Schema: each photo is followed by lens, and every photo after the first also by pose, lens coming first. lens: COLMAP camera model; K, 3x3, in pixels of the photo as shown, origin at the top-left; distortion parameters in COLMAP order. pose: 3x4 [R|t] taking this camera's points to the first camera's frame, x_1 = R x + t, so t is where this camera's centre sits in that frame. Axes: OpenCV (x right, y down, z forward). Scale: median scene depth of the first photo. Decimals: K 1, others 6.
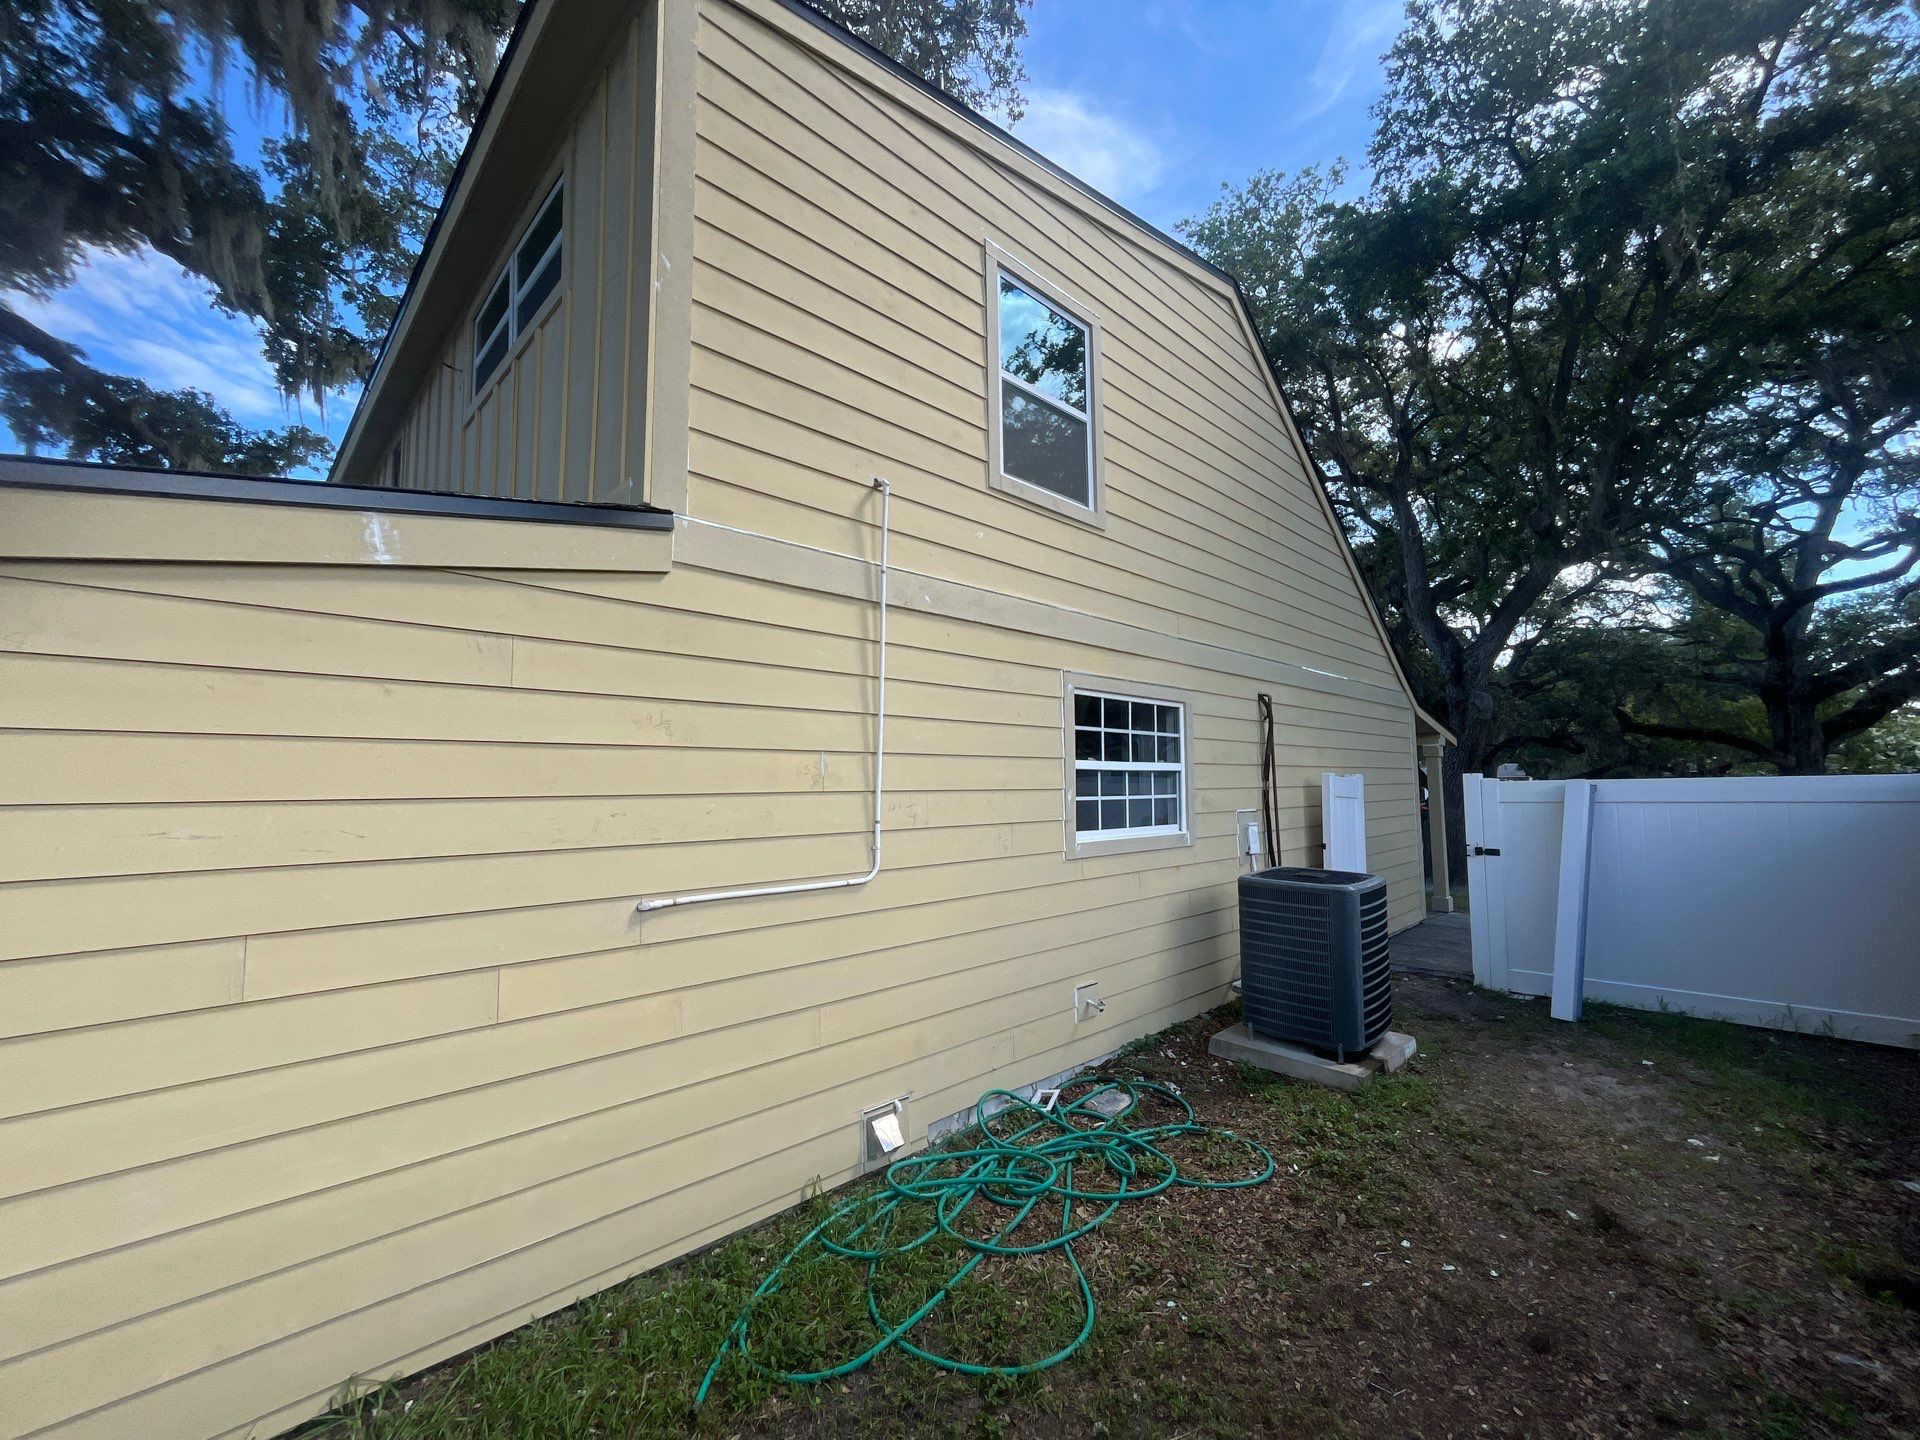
lens RADIAL K [[781.1, 0, 958.2], [0, 781.1, 714.2], [0, 0, 1]] dist [-0.002700, -0.000227]
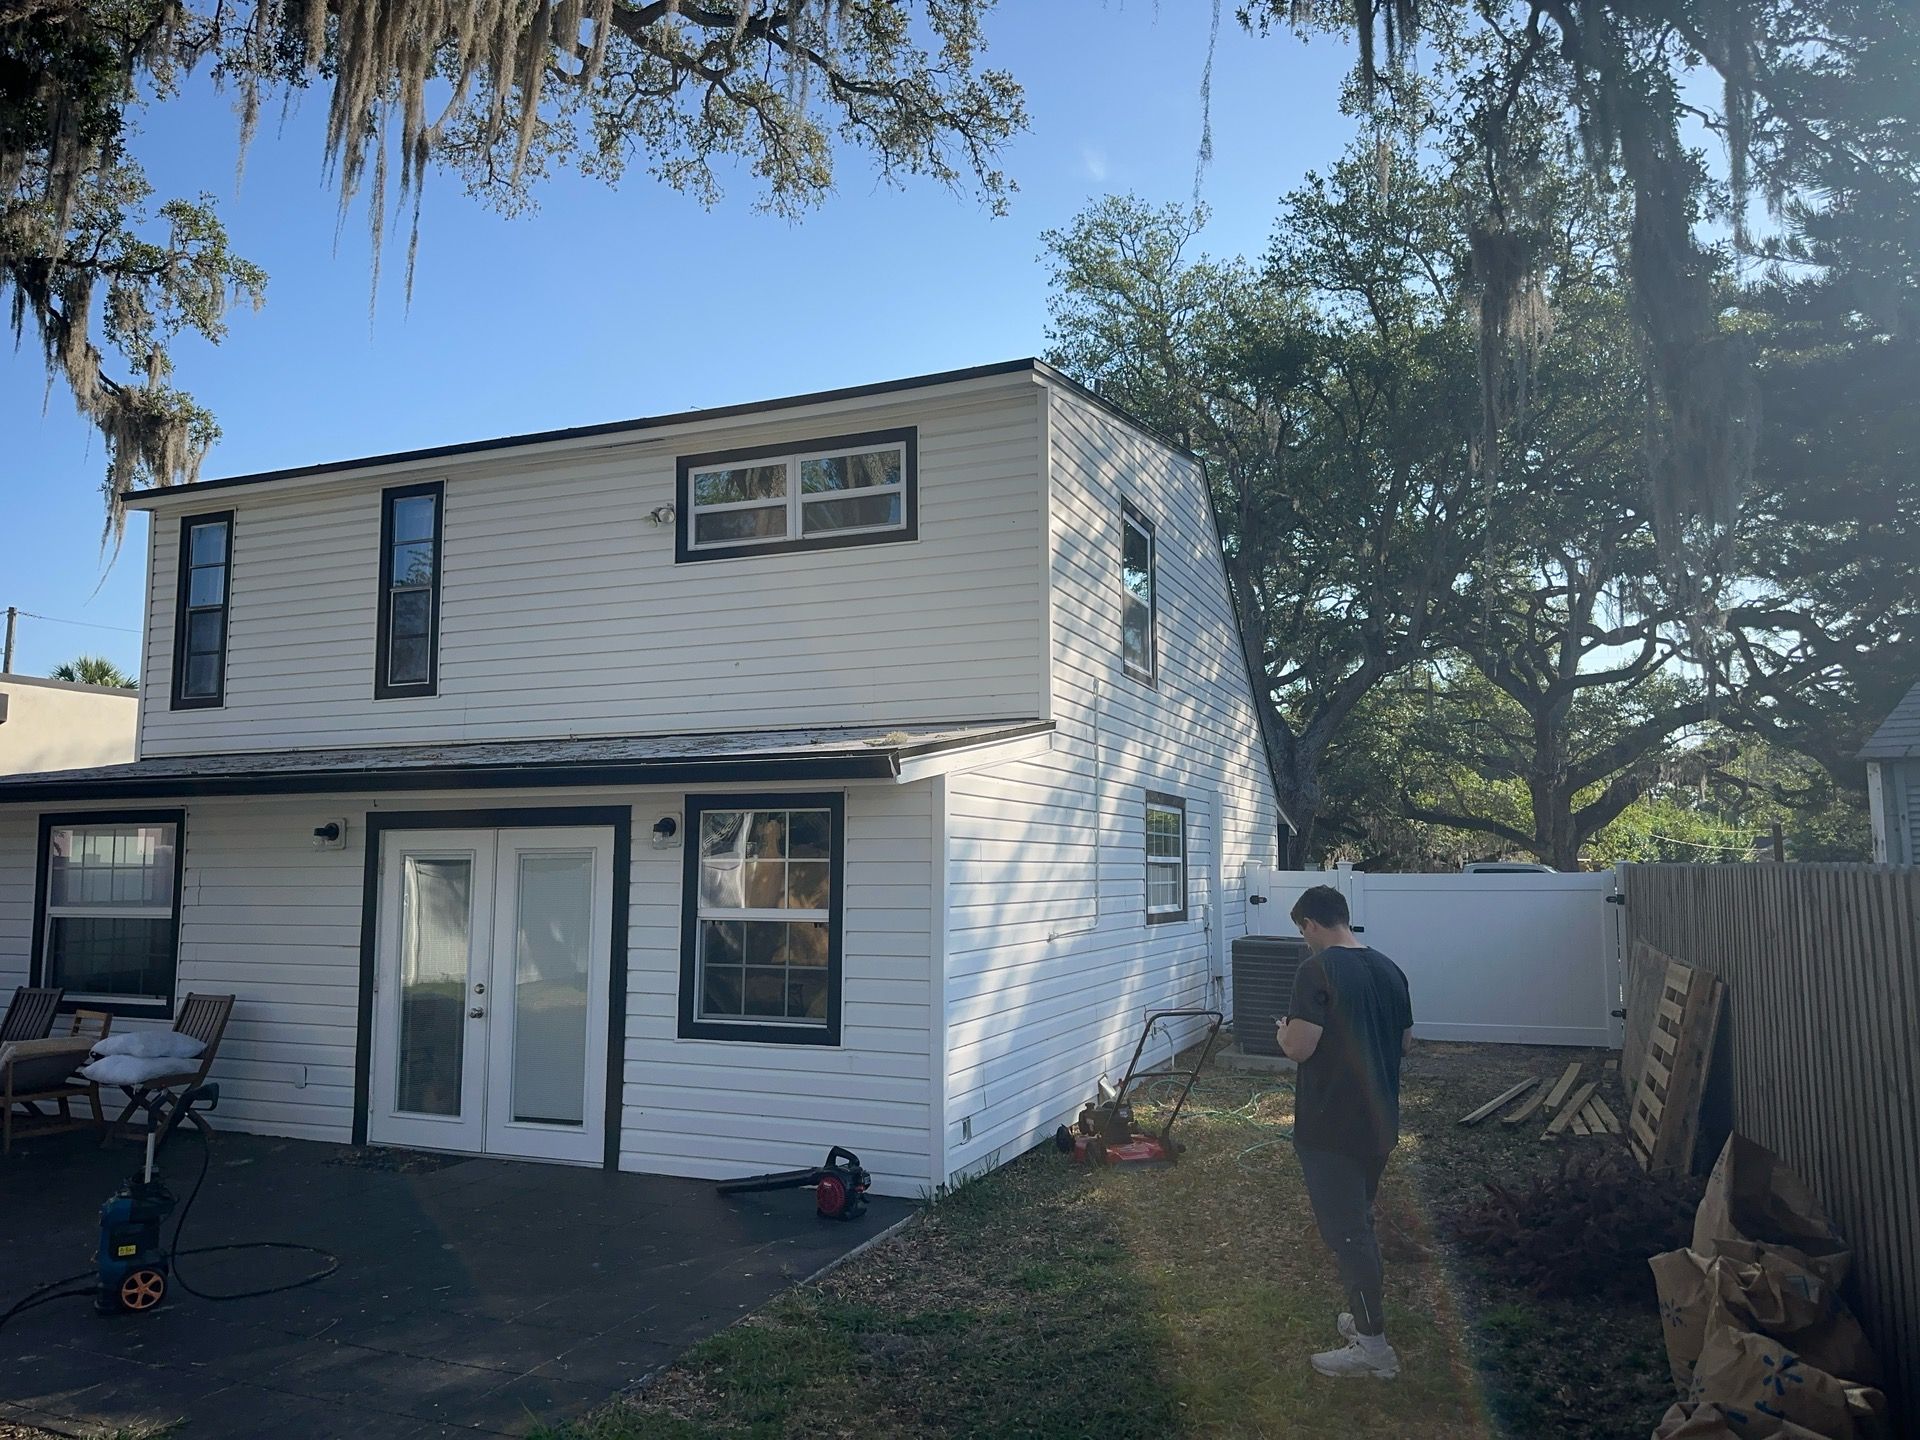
lens RADIAL K [[1352.5, 0, 957.4], [0, 1352.5, 720.8], [0, 0, 1]] dist [0.062883, -0.066022]
pose [[0.918520, 0.051878, 0.391956, -1.081558], [-0.044796, 0.998626, -0.027199, -0.098597], [-0.392829, 0.007424, 0.919582, -1.063580]]
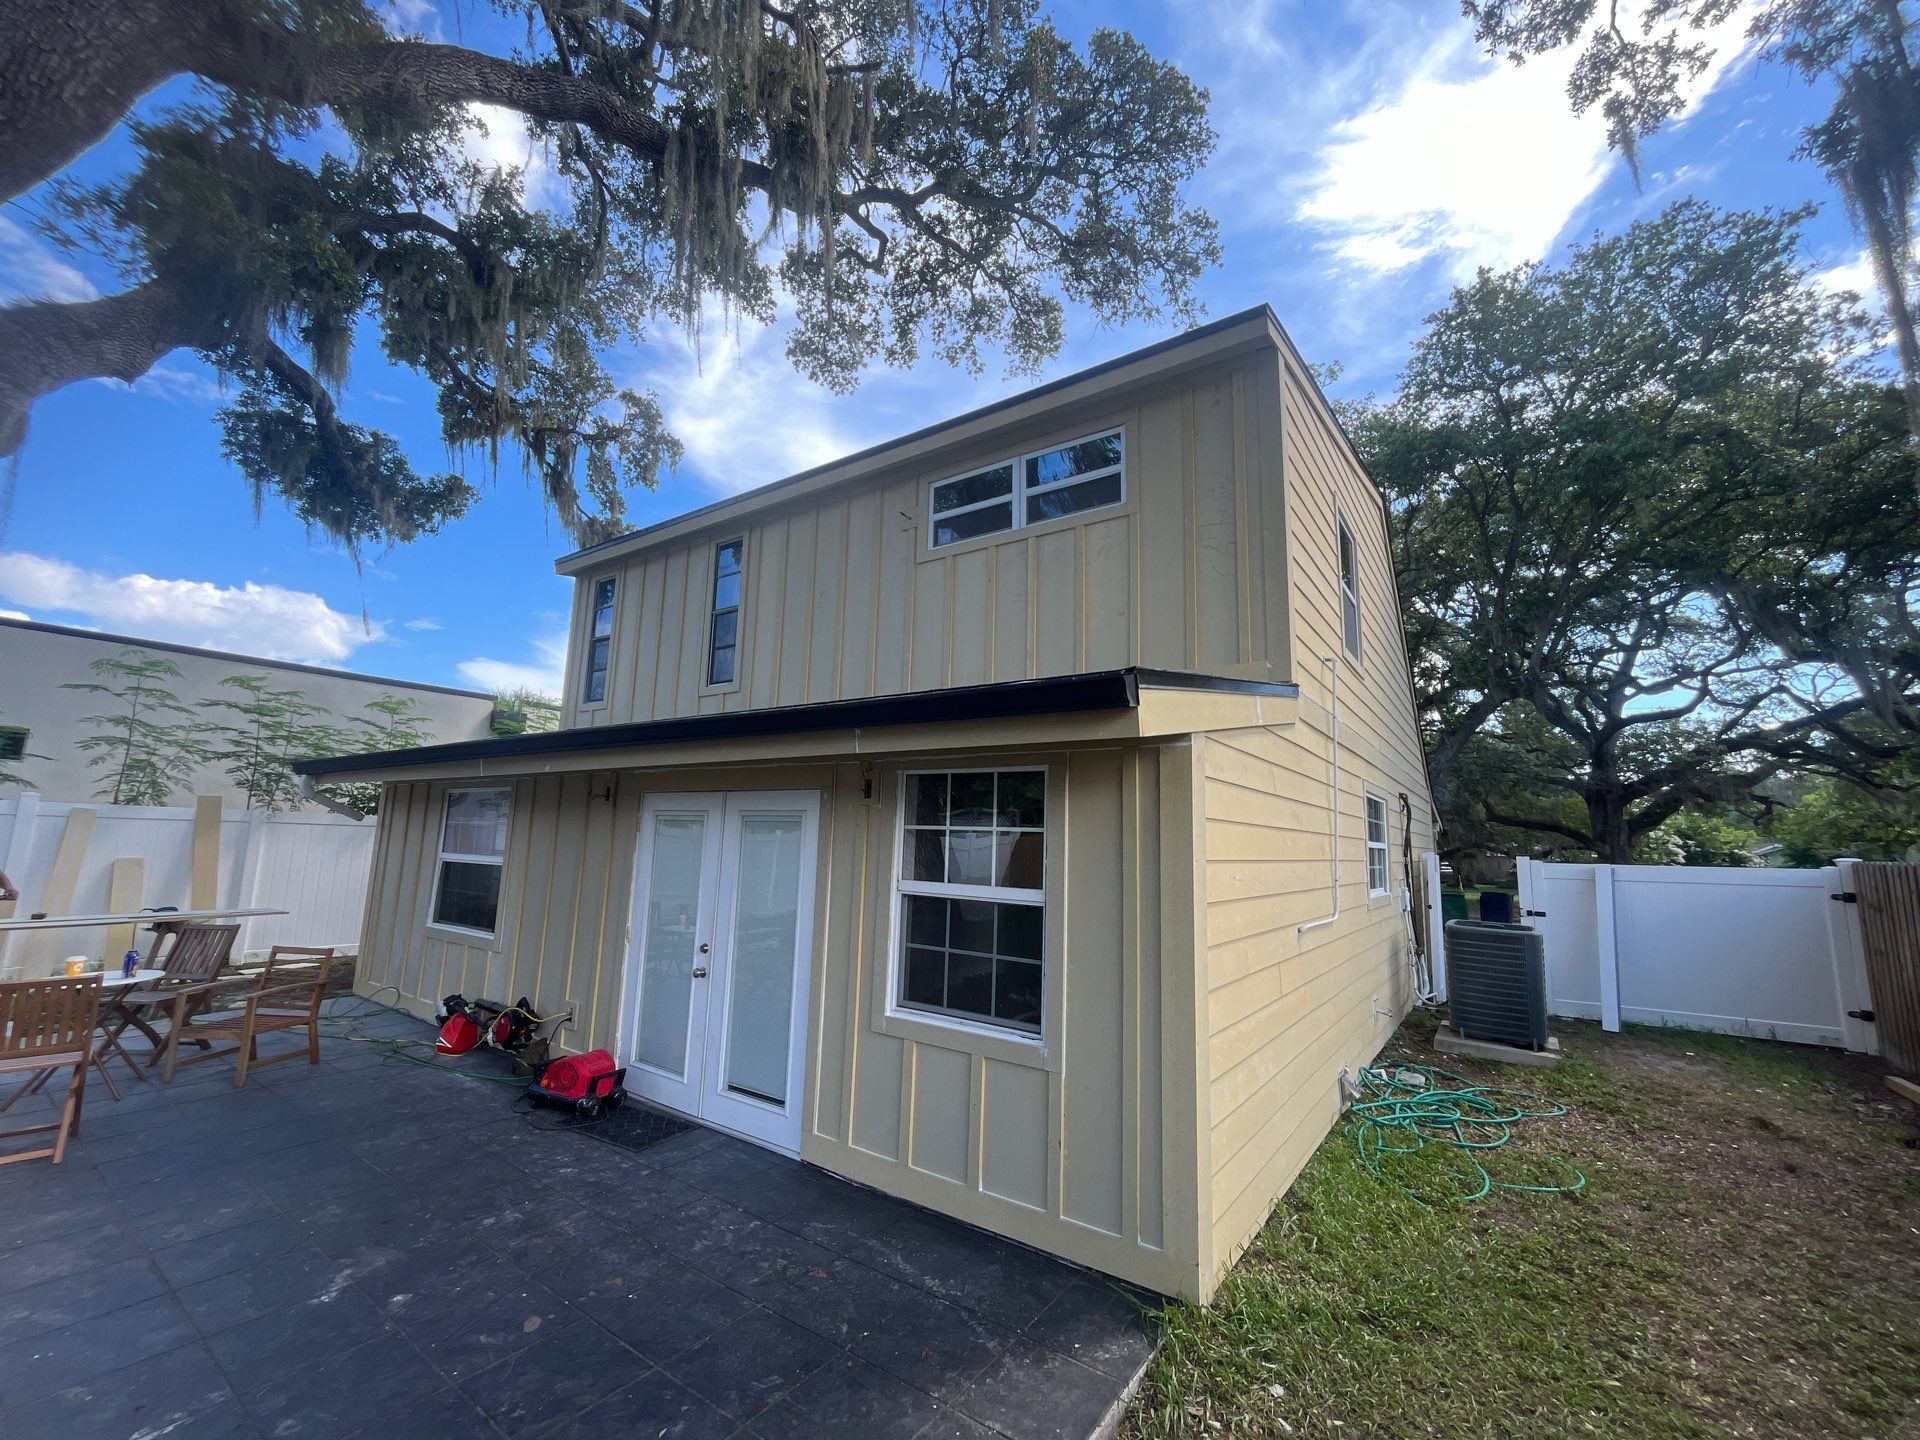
lens RADIAL K [[781.1, 0, 954.6], [0, 781.1, 712.0], [0, 0, 1]] dist [-0.002700, -0.000227]
pose [[0.983333, 0.068394, 0.168459, -0.815712], [-0.055737, 0.995335, -0.078753, -0.020932], [-0.173059, 0.068051, 0.982558, -0.291846]]
